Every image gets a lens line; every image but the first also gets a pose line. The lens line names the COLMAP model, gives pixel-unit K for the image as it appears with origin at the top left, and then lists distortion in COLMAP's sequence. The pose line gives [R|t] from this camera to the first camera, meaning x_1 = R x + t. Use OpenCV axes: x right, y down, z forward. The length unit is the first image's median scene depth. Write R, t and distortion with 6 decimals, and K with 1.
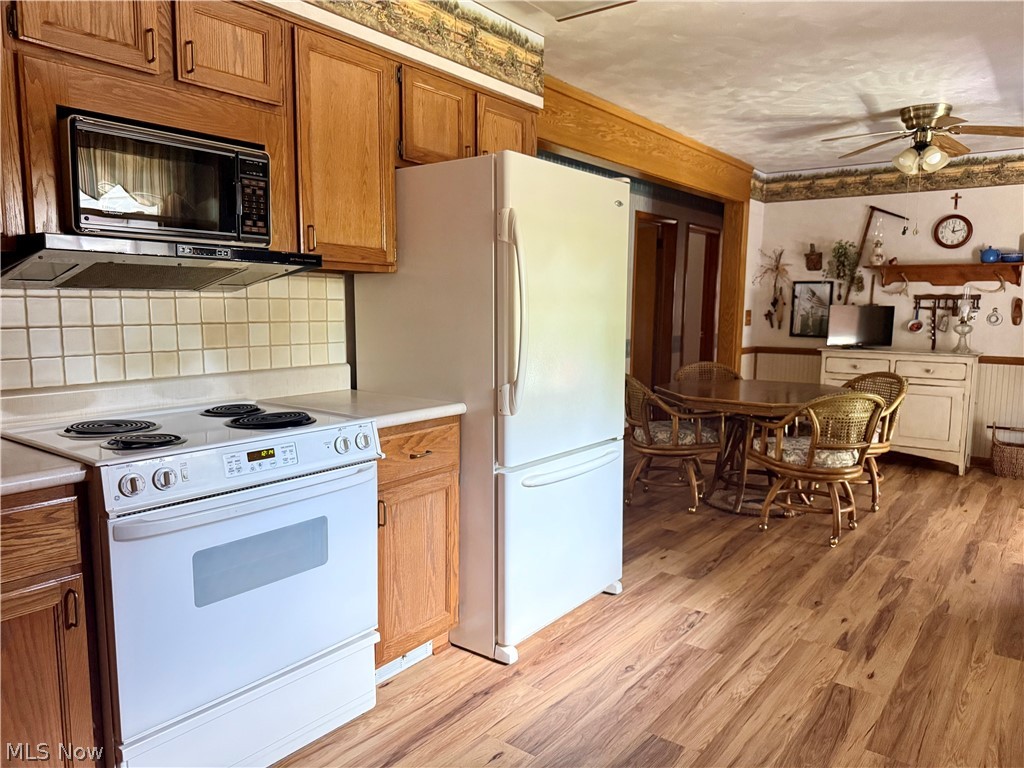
lens RADIAL K [[734.6, 0, 512.3], [0, 734.6, 387.3], [0, 0, 1]] dist [0.001096, -0.000294]
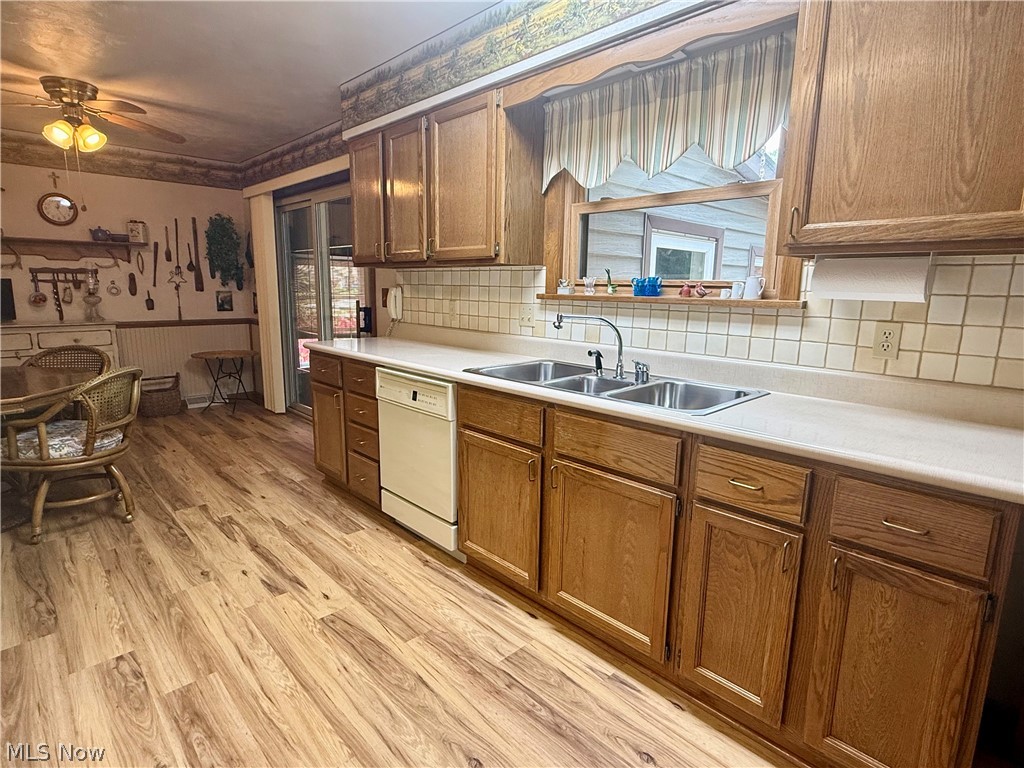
lens RADIAL K [[537.5, 0, 510.3], [0, 537.5, 382.1], [0, 0, 1]] dist [0.003450, 0.001219]
pose [[0.155507, -0.183222, 0.970694, -0.175239], [0.100980, 0.980449, 0.168886, -0.047451], [-0.982660, 0.071758, 0.170969, 0.365032]]
